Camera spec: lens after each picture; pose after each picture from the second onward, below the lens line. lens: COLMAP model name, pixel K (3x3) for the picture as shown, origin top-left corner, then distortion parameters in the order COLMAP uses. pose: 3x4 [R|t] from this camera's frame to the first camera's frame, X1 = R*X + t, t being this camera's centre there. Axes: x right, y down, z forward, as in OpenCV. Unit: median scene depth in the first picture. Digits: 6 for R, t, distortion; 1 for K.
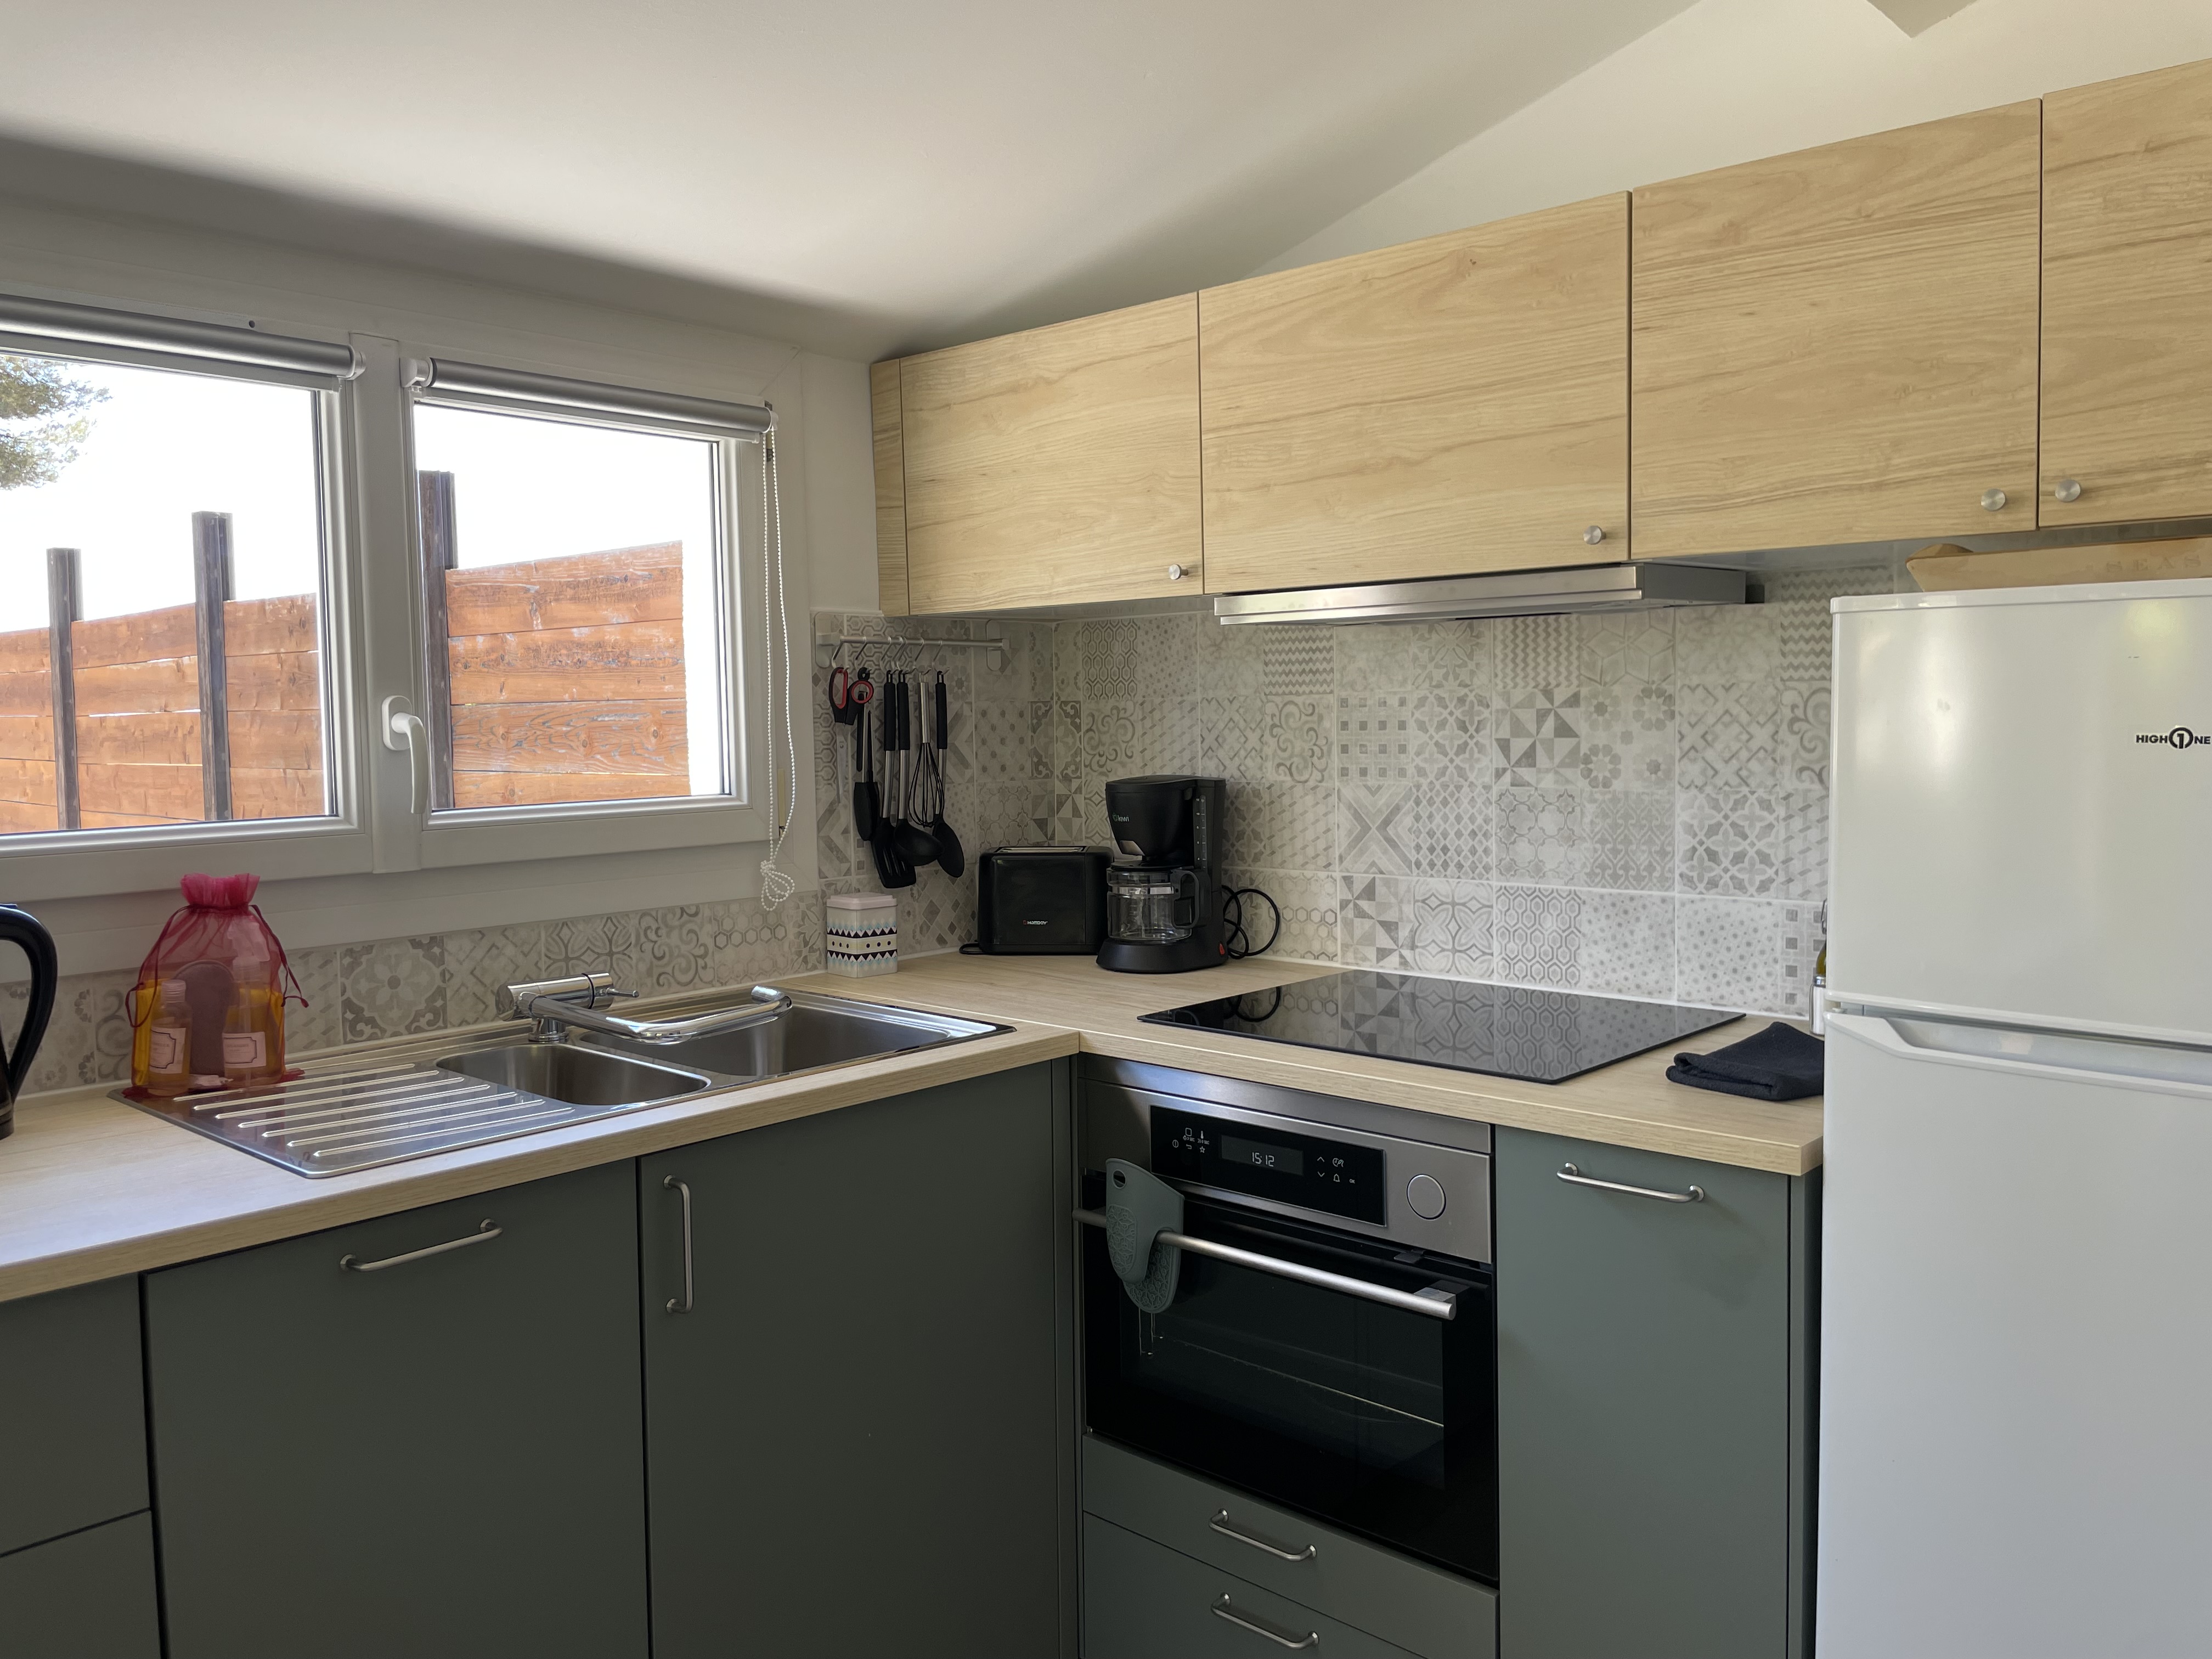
lens RADIAL K [[1682.0, 0, 1109.3], [0, 1682.0, 815.9], [0, 0, 1]] dist [0.097984, -0.145720]
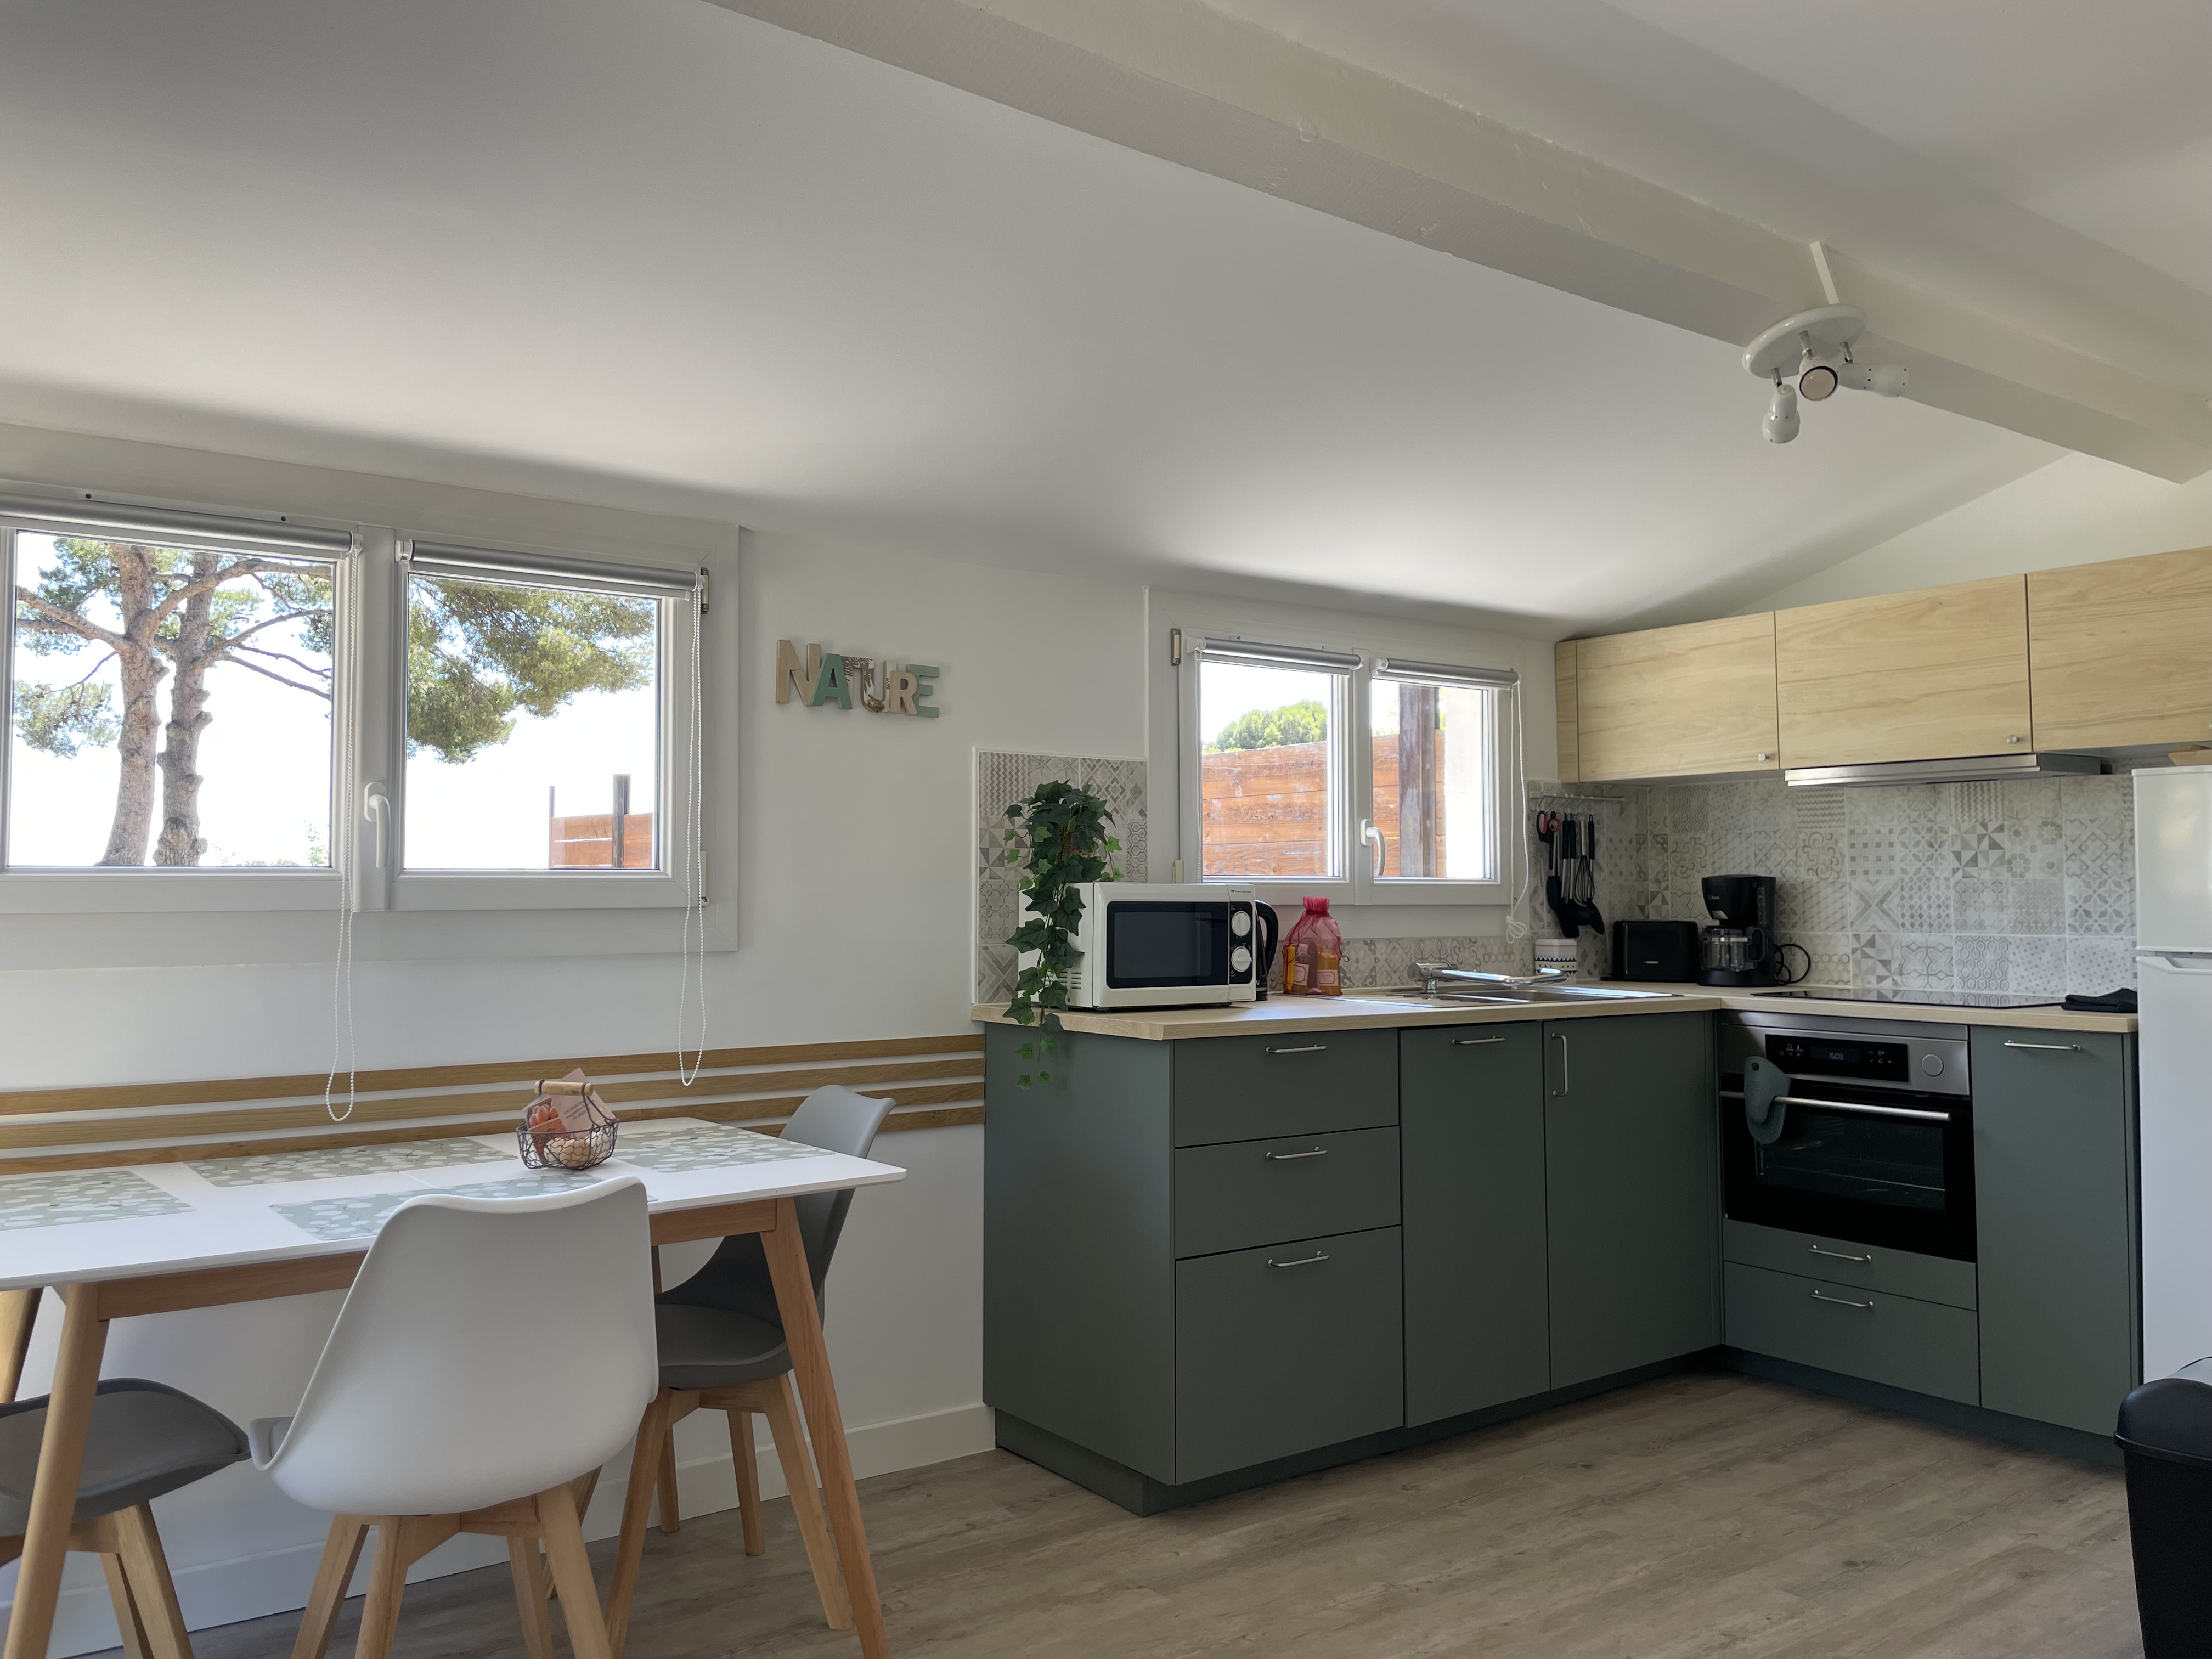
lens RADIAL K [[1701.0, 0, 1065.3], [0, 1701.0, 811.0], [0, 0, 1]] dist [0.076963, -0.113065]
pose [[0.977238, 0.004740, -0.212092, -0.280805], [-0.028272, 0.993742, -0.108060, 0.127104], [0.210252, 0.111597, 0.971257, -0.898363]]
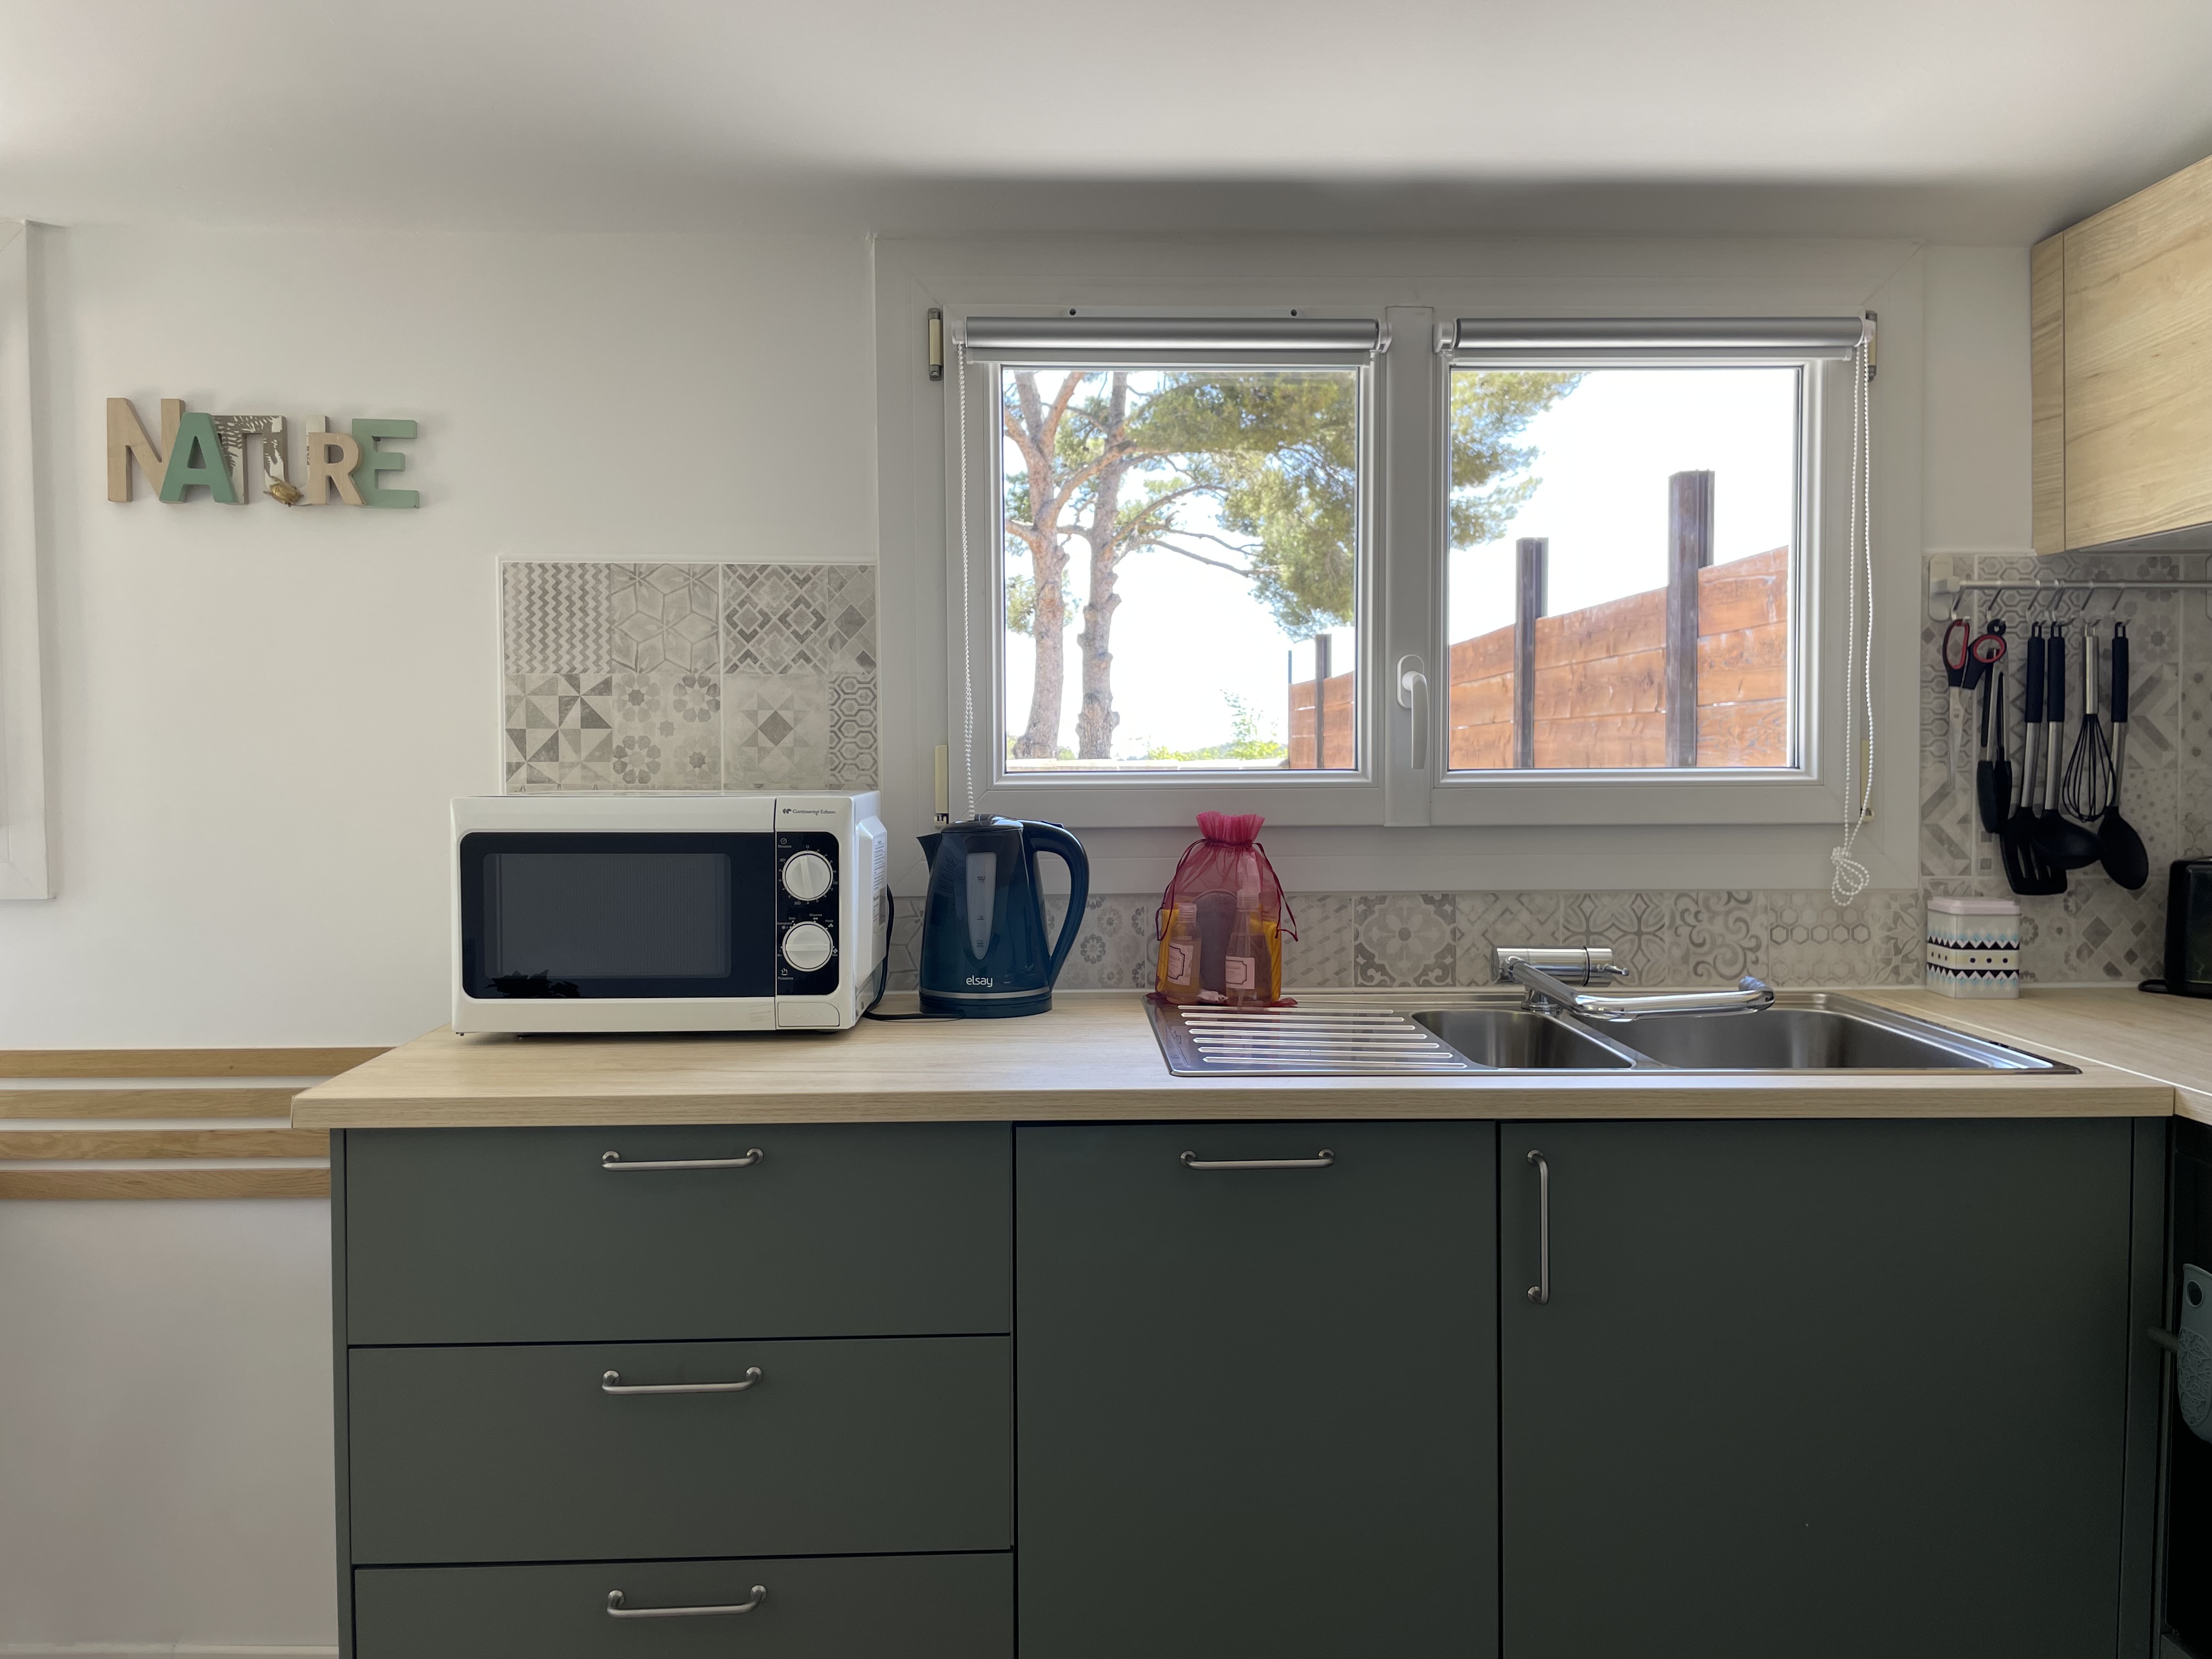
lens RADIAL K [[1682.0, 0, 1109.3], [0, 1682.0, 815.9], [0, 0, 1]] dist [0.097984, -0.145720]
pose [[0.695484, 0.036073, -0.717636, 0.158519], [-0.051981, 0.998648, -0.000178, 0.030363], [0.716659, 0.037428, 0.696418, 0.134044]]
